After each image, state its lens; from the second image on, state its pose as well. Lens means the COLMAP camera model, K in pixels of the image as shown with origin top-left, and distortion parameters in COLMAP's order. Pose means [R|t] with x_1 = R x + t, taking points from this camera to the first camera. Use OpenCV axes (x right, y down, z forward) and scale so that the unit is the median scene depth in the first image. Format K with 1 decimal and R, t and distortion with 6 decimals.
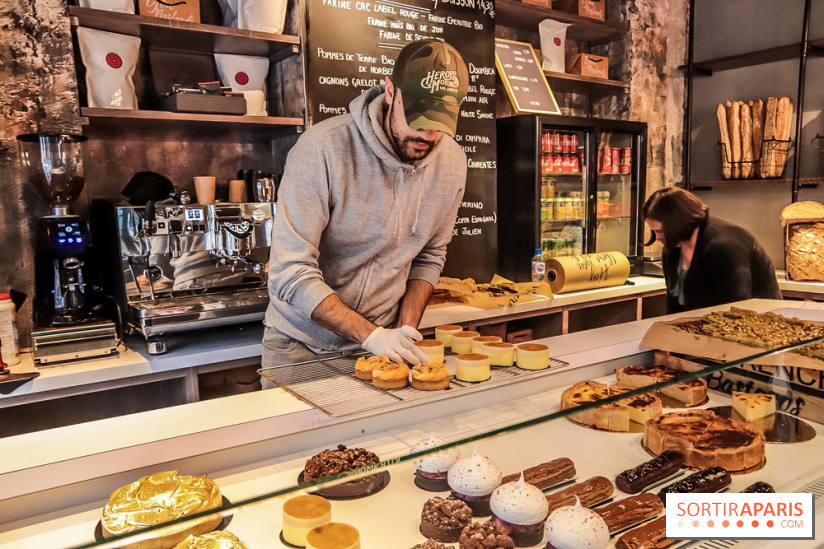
lens RADIAL K [[580.5, 0, 414.5], [0, 580.5, 277.3], [0, 0, 1]] dist [-0.065828, 0.044243]
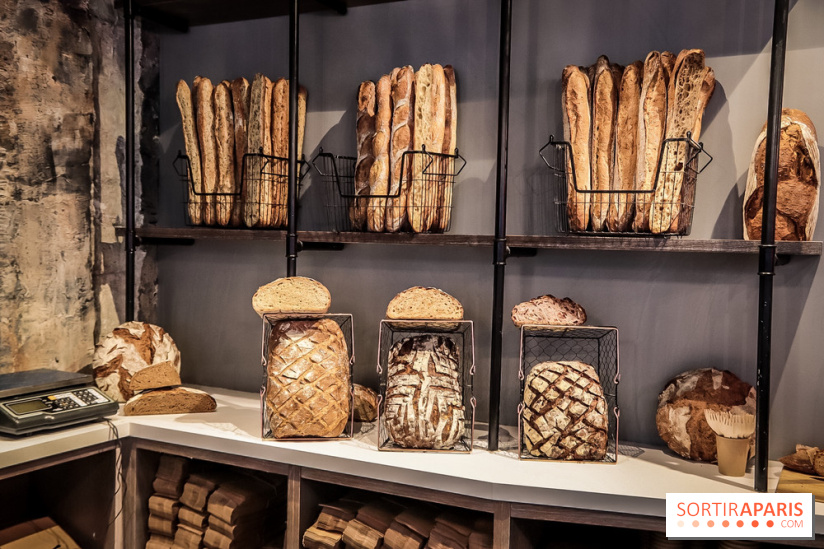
lens RADIAL K [[716.6, 0, 407.0], [0, 716.6, 282.4], [0, 0, 1]] dist [-0.000476, 0.000502]
pose [[0.892580, 0.021822, 0.450361, 0.514124], [0.015313, 0.996785, -0.078647, -0.080597], [-0.450630, 0.077095, 0.889376, 0.412153]]
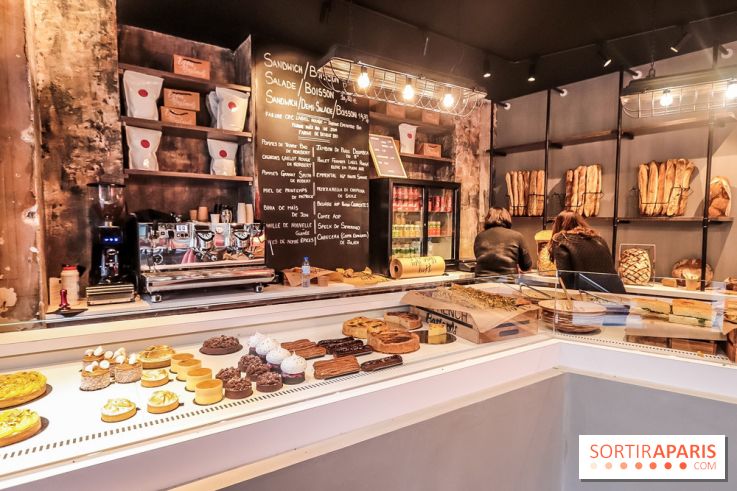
lens RADIAL K [[386.6, 0, 378.9], [0, 386.6, 248.0], [0, 0, 1]] dist [-0.016682, -0.001587]
pose [[0.999437, 0.028330, 0.017999, 0.157784], [-0.027069, 0.997397, -0.066826, 0.014354], [-0.019845, 0.066301, 0.997602, -0.172332]]
